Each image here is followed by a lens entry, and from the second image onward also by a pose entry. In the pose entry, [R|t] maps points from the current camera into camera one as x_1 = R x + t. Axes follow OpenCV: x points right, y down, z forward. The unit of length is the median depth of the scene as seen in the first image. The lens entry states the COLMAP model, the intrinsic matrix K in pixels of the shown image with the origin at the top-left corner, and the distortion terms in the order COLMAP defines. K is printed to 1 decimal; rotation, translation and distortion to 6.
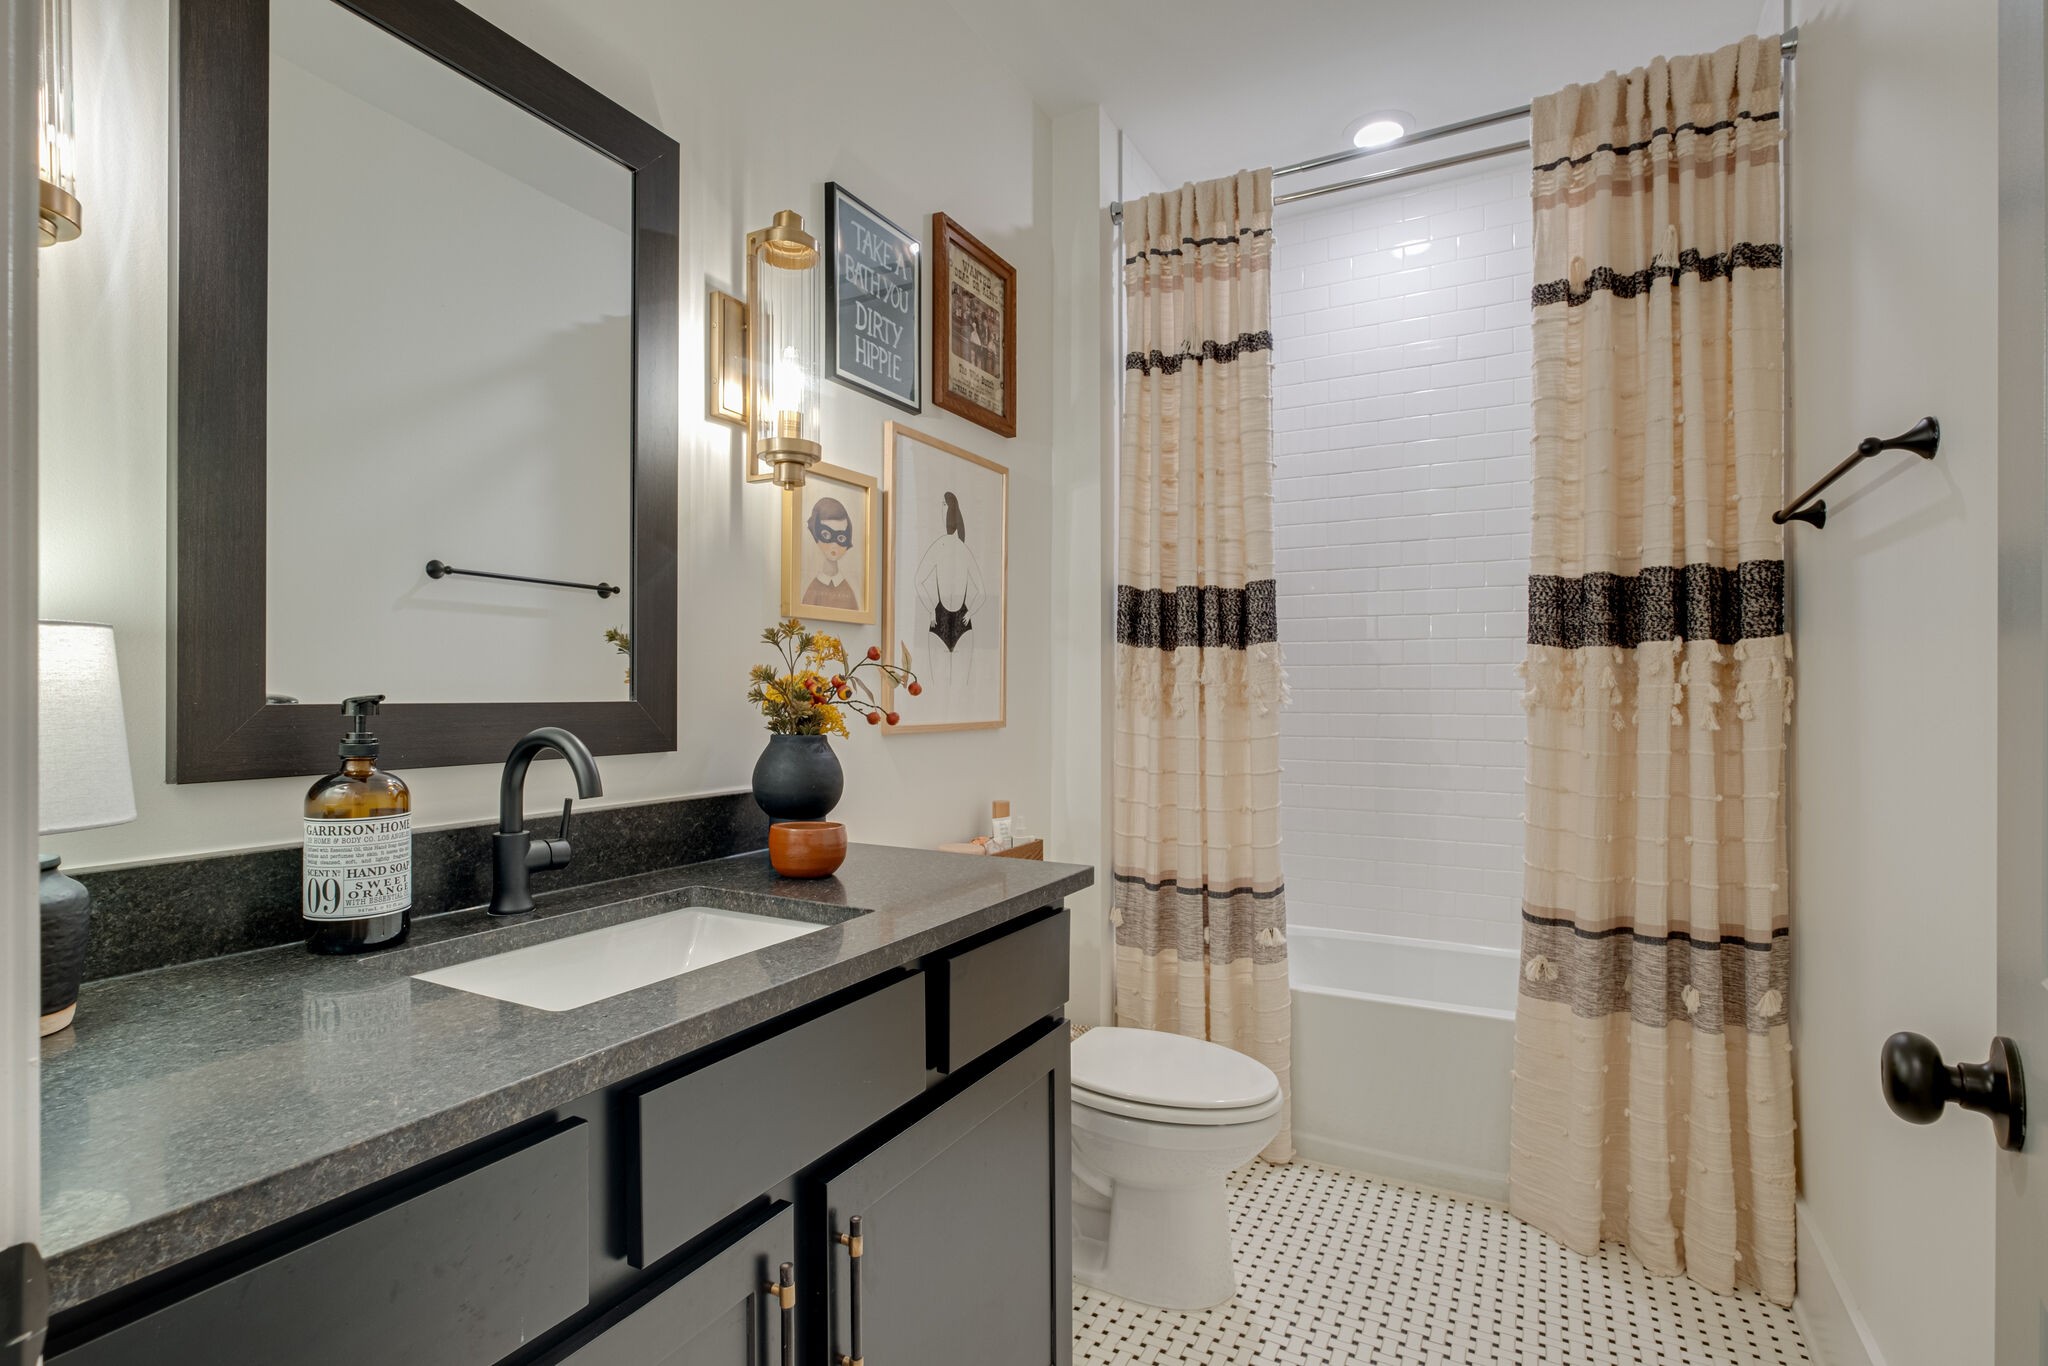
lens RADIAL K [[940.3, 0, 1031.5], [0, 940.3, 685.1], [0, 0, 1]] dist [-0.005208, -0.000230]
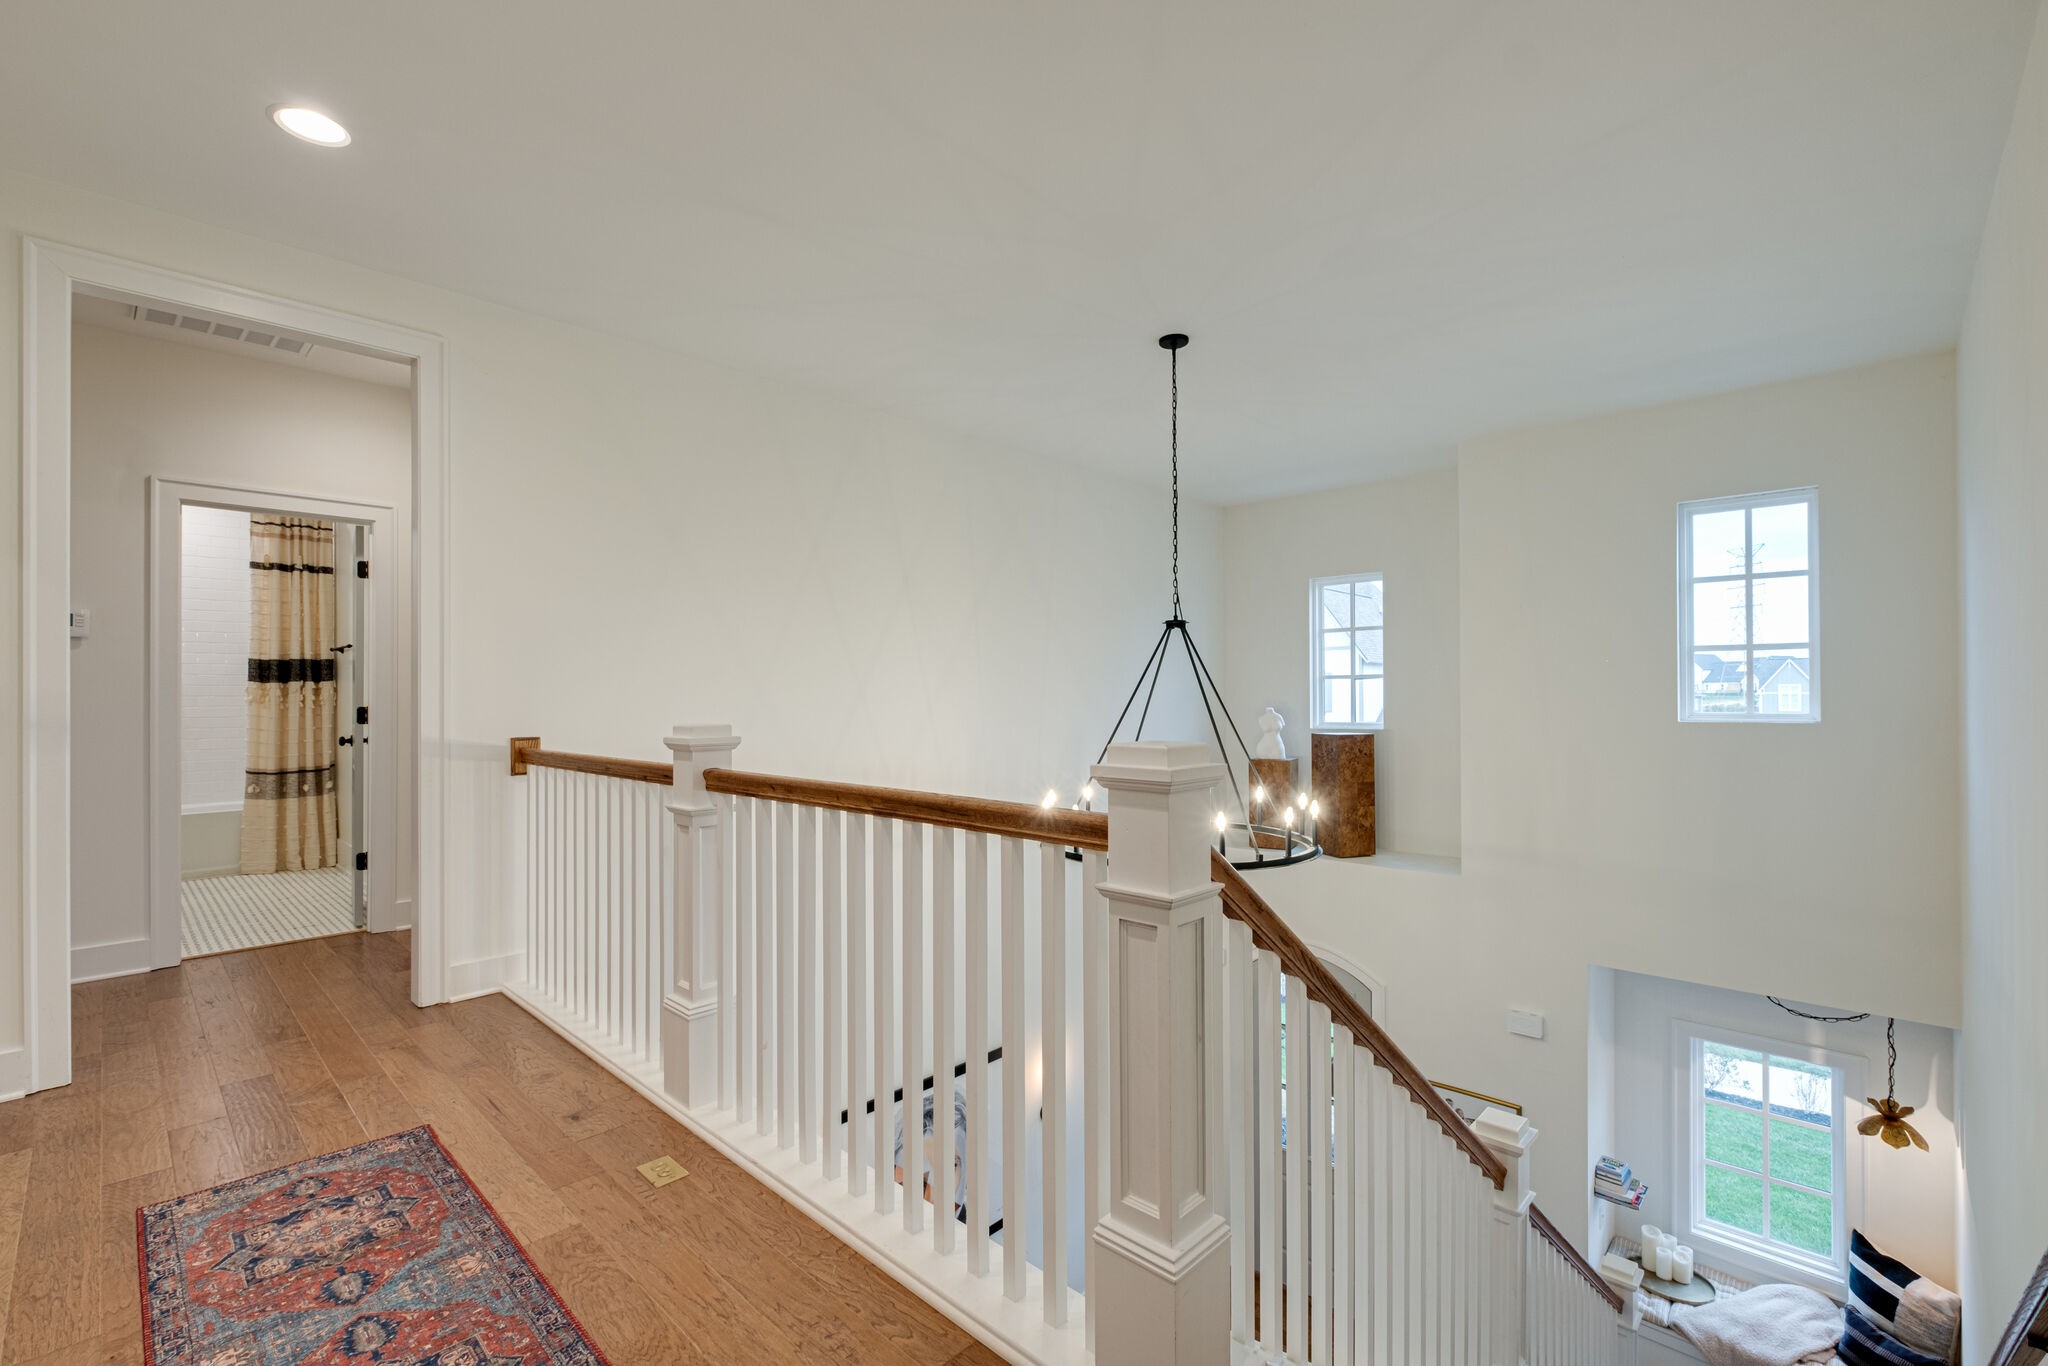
lens RADIAL K [[908.8, 0, 1022.9], [0, 908.8, 692.5], [0, 0, 1]] dist [0.003563, 0.000533]
pose [[0.263528, 0.000711, 0.964652, -1.717212], [-0.001030, 0.999999, -0.000456, -0.009357], [-0.964651, -0.000873, 0.263528, -2.270241]]
